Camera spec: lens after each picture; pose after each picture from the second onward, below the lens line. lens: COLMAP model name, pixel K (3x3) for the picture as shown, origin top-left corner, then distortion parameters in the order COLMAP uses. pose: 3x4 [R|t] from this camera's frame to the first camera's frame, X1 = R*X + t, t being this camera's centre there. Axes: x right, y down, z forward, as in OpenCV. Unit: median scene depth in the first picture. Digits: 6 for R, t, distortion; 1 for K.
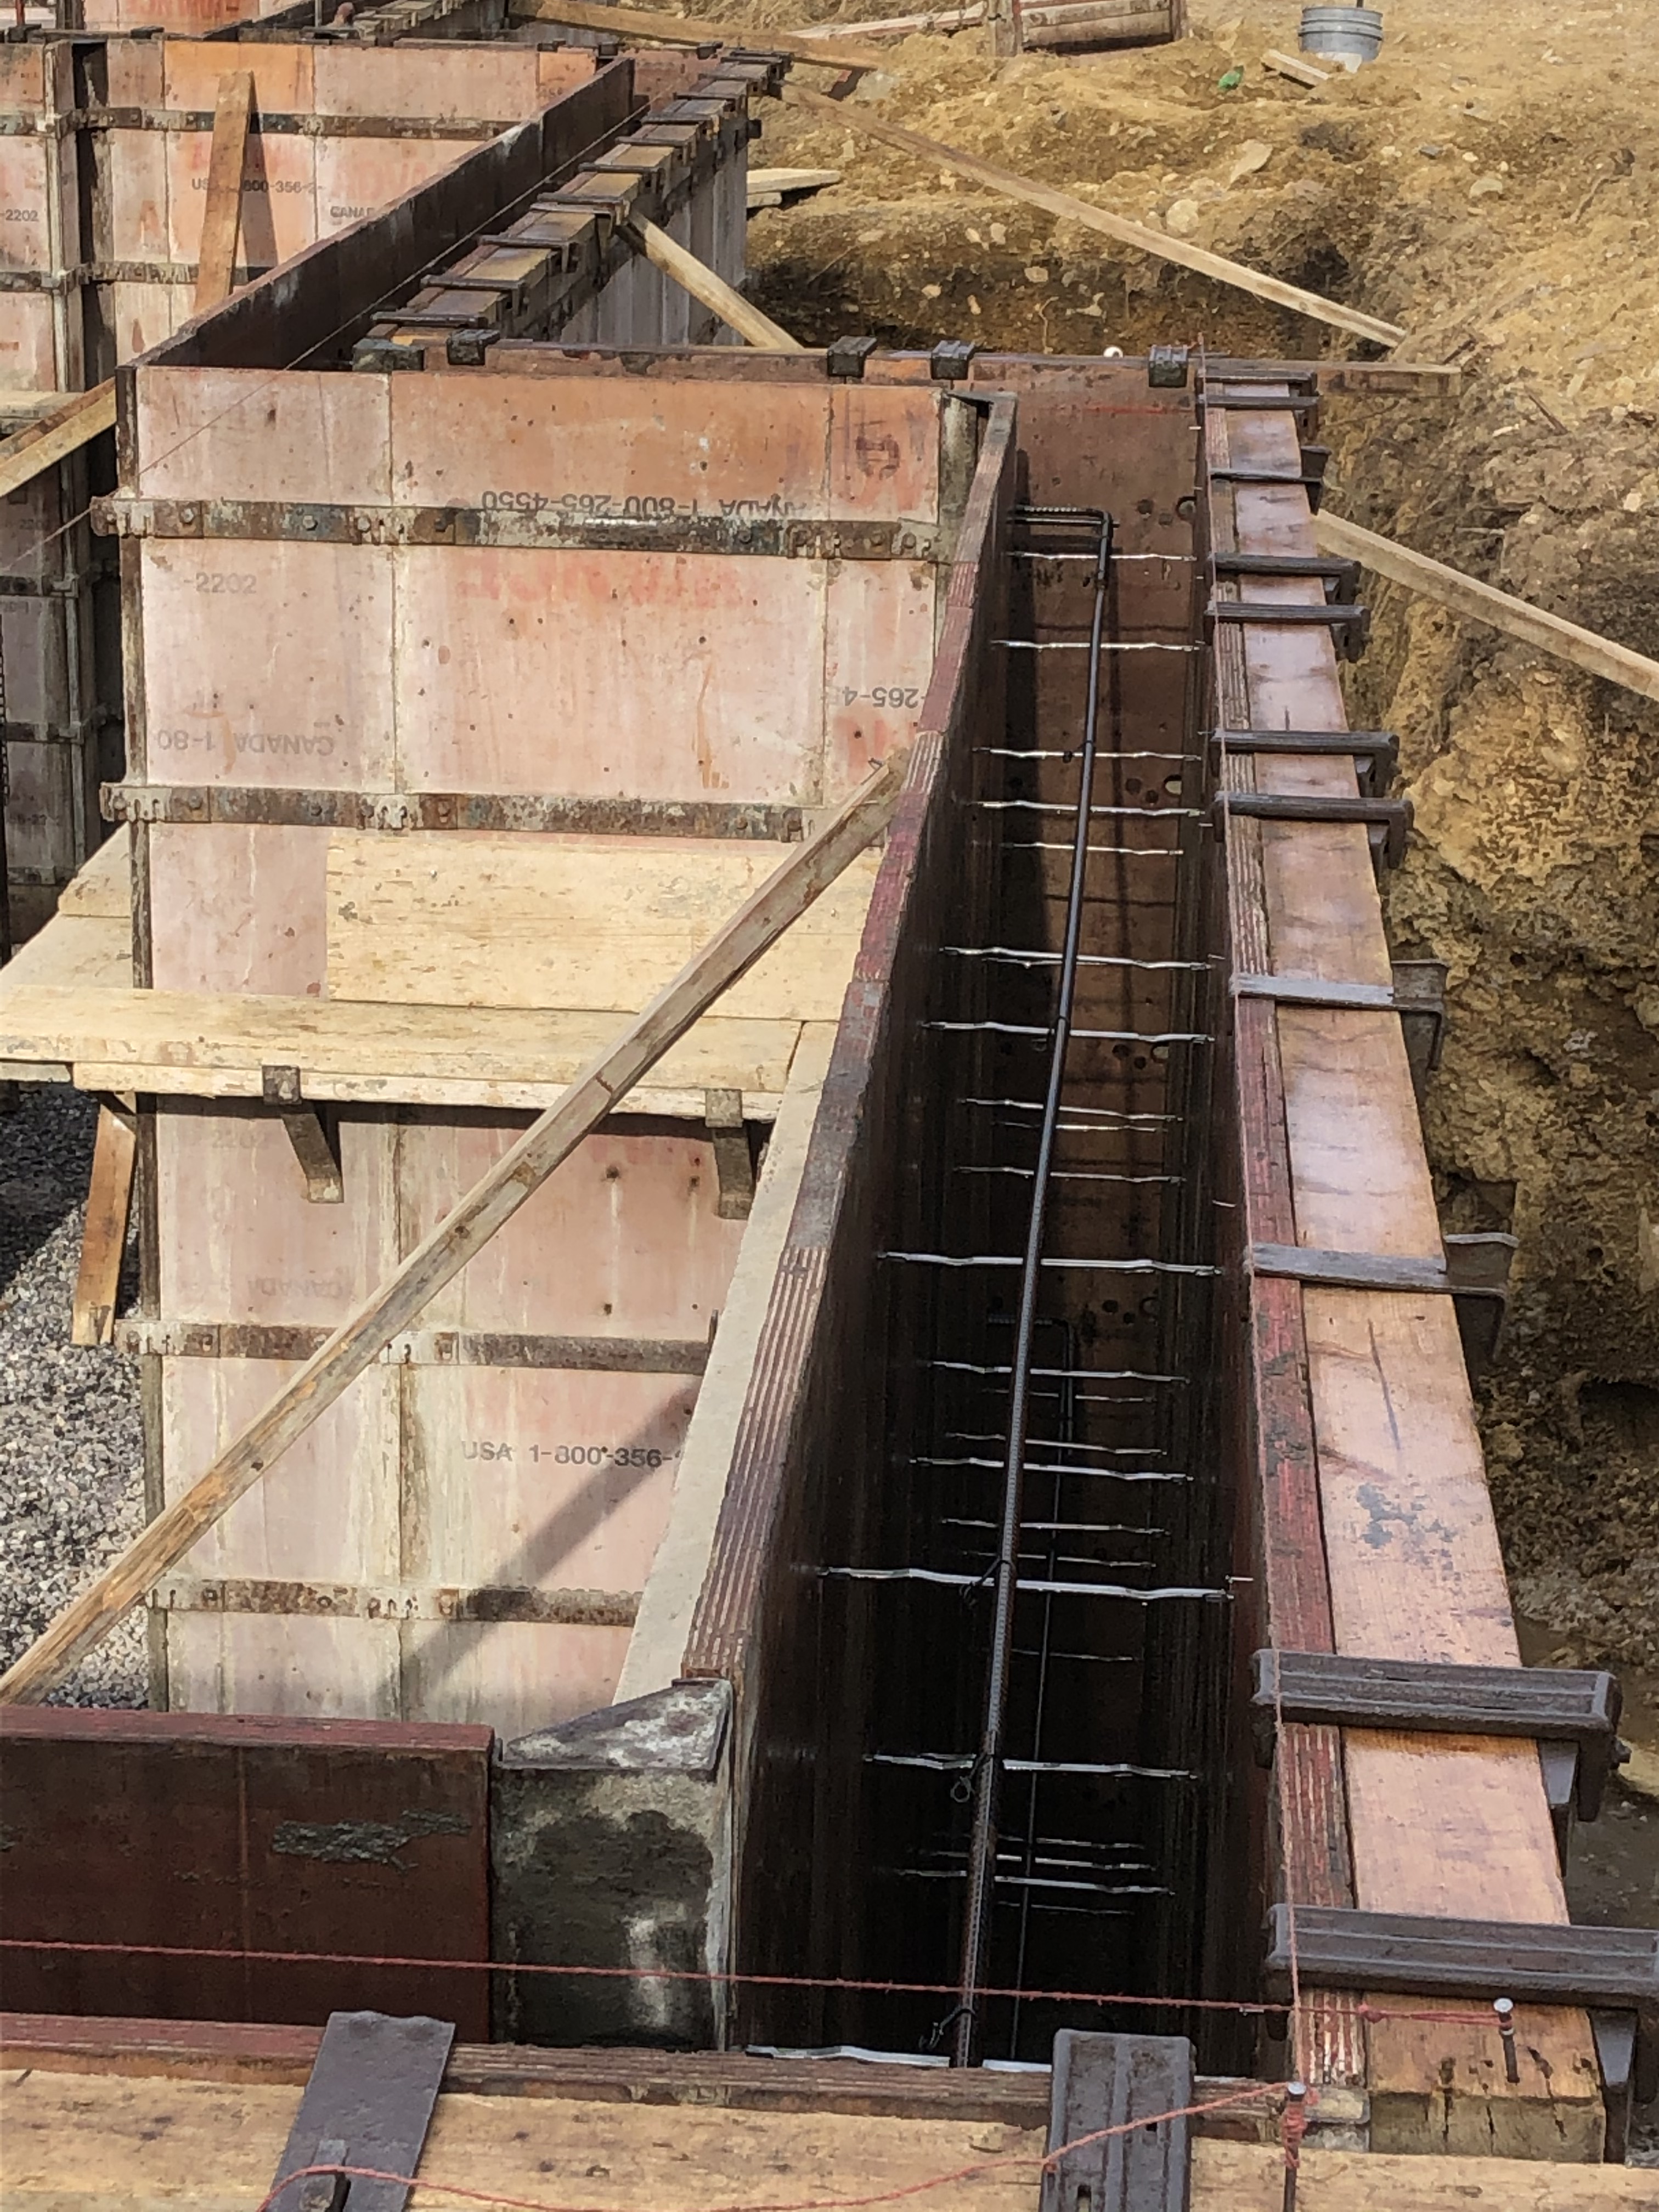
lens RADIAL K [[4394.4, 0, 829.5], [0, 4394.4, 1106.0], [0, 0, 1]] dist [0.081600, -0.363210]
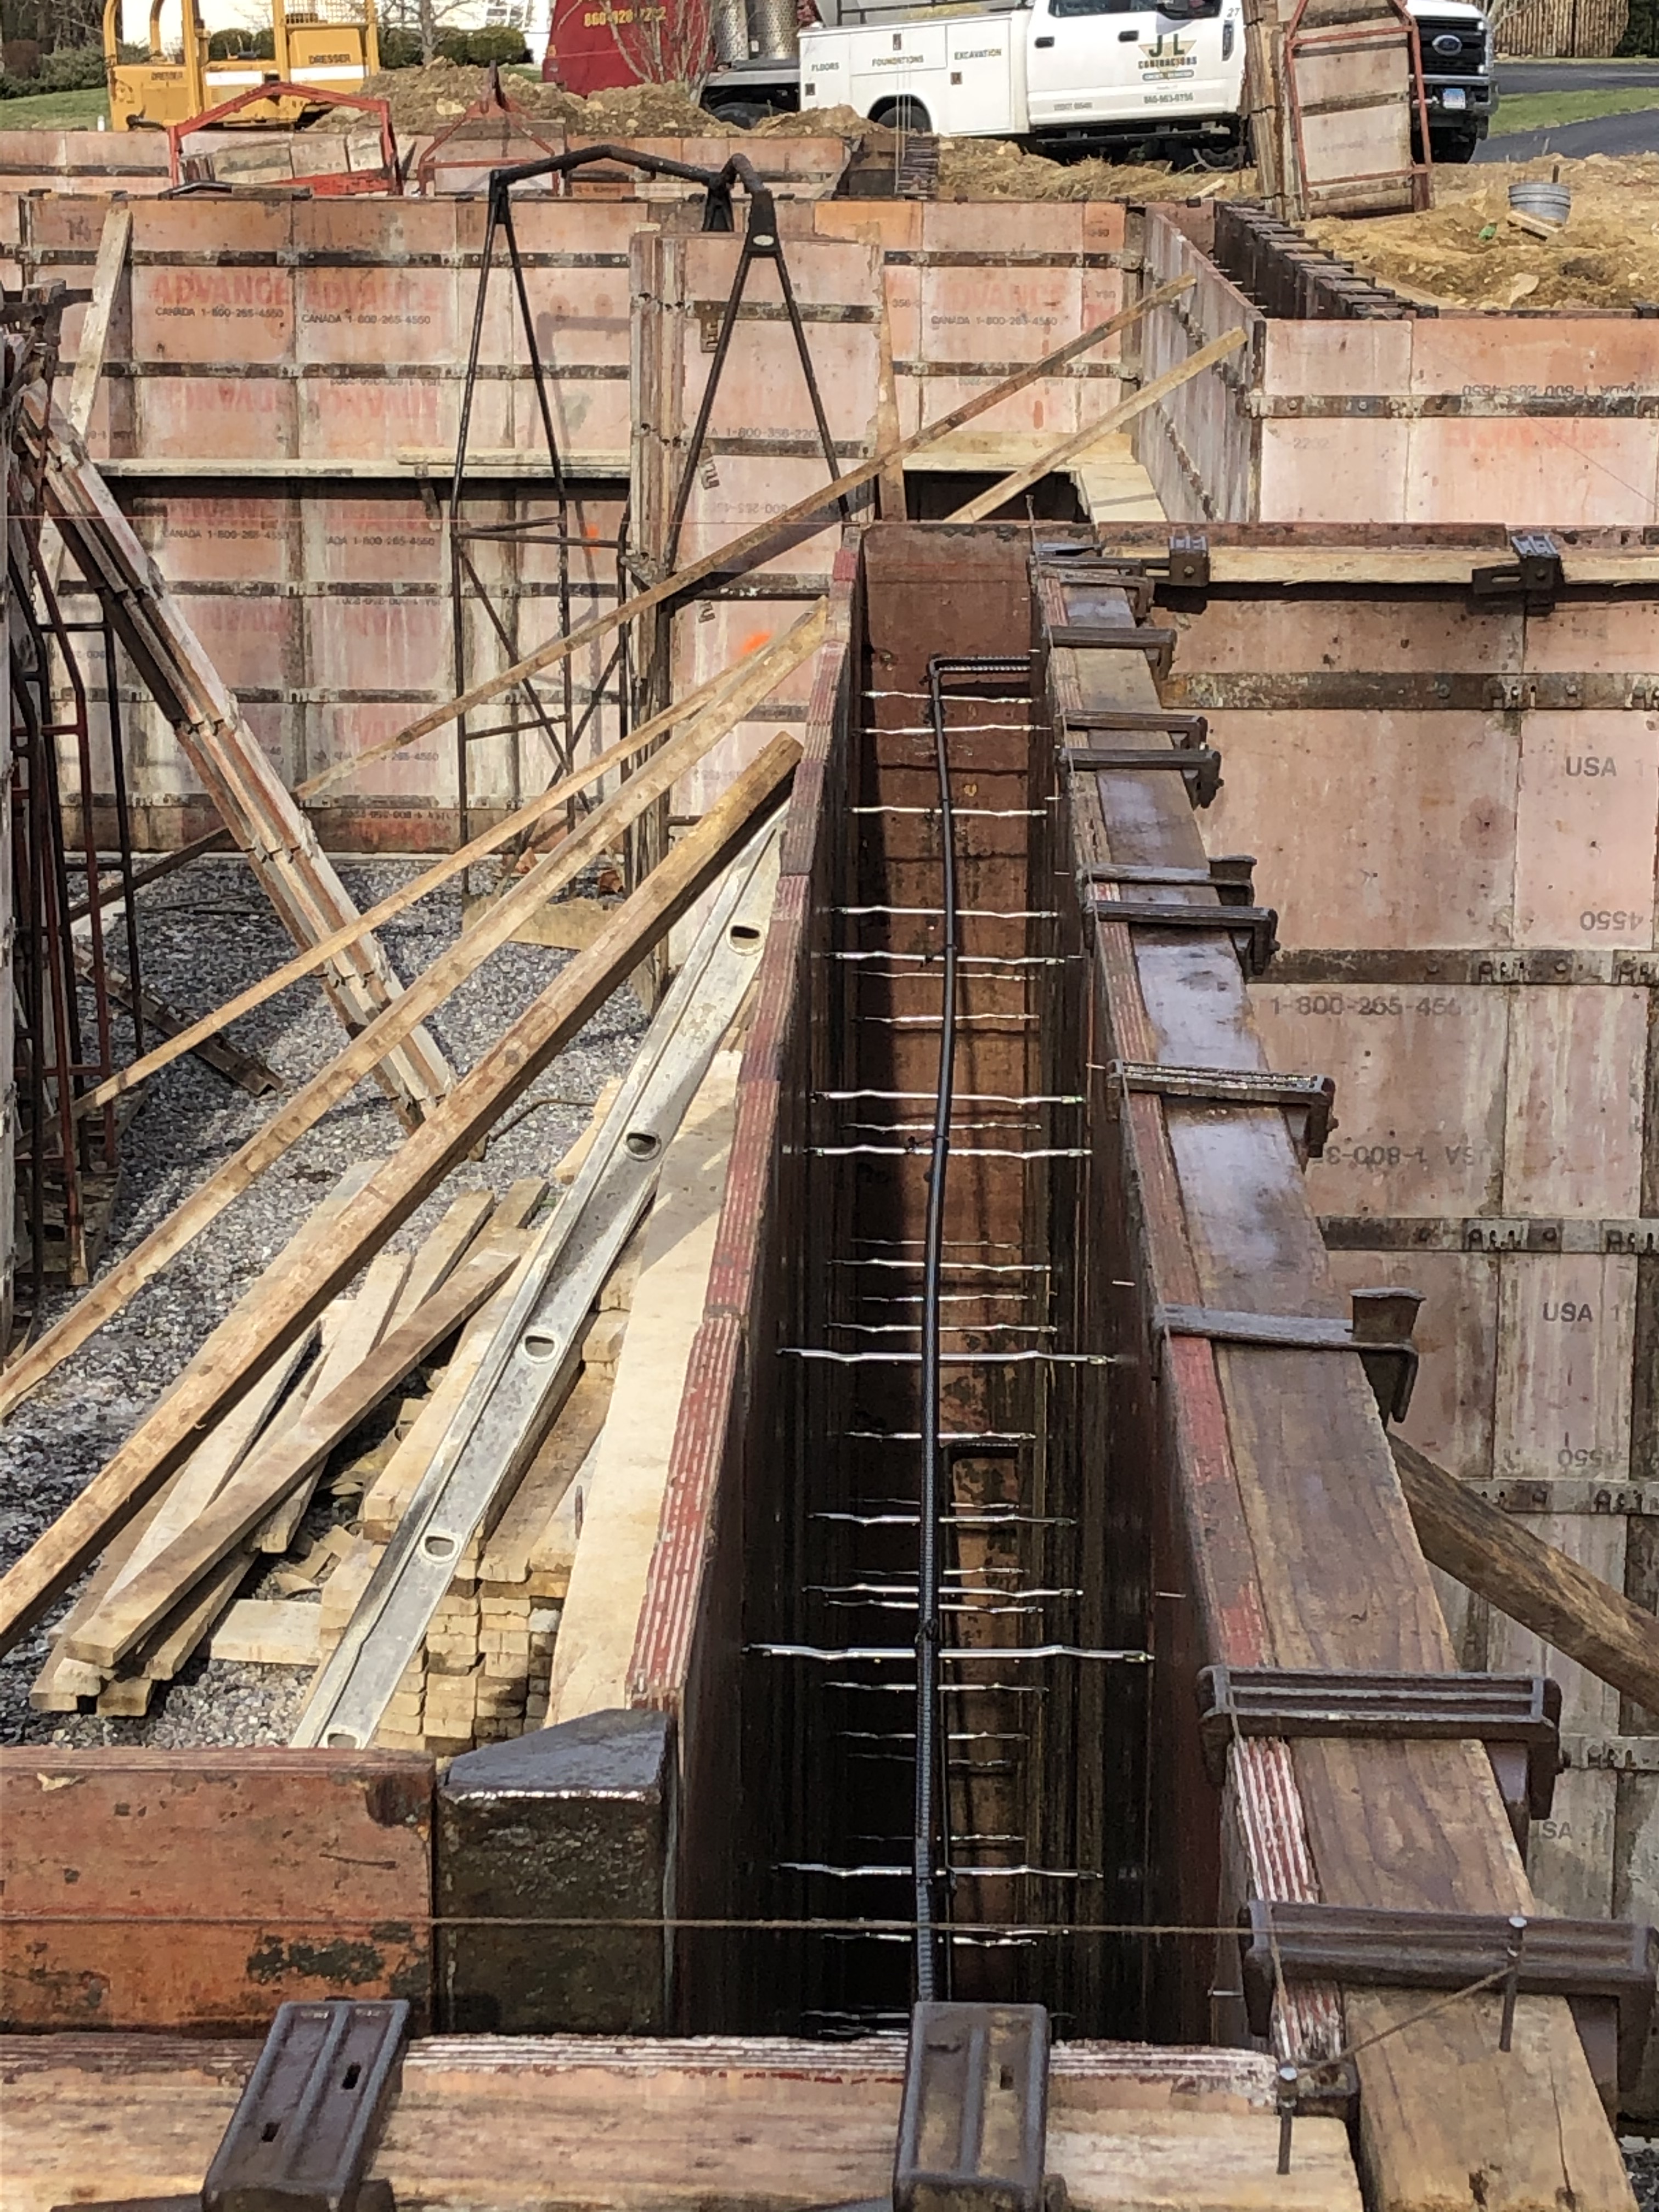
lens RADIAL K [[4394.4, 0, 829.5], [0, 4394.4, 1106.0], [0, 0, 1]] dist [0.081600, -0.363210]
pose [[0.998761, -0.025321, 0.042845, -0.412693], [0.027697, 0.998057, -0.055821, 0.239273], [-0.041349, 0.056938, 0.997521, -0.734576]]
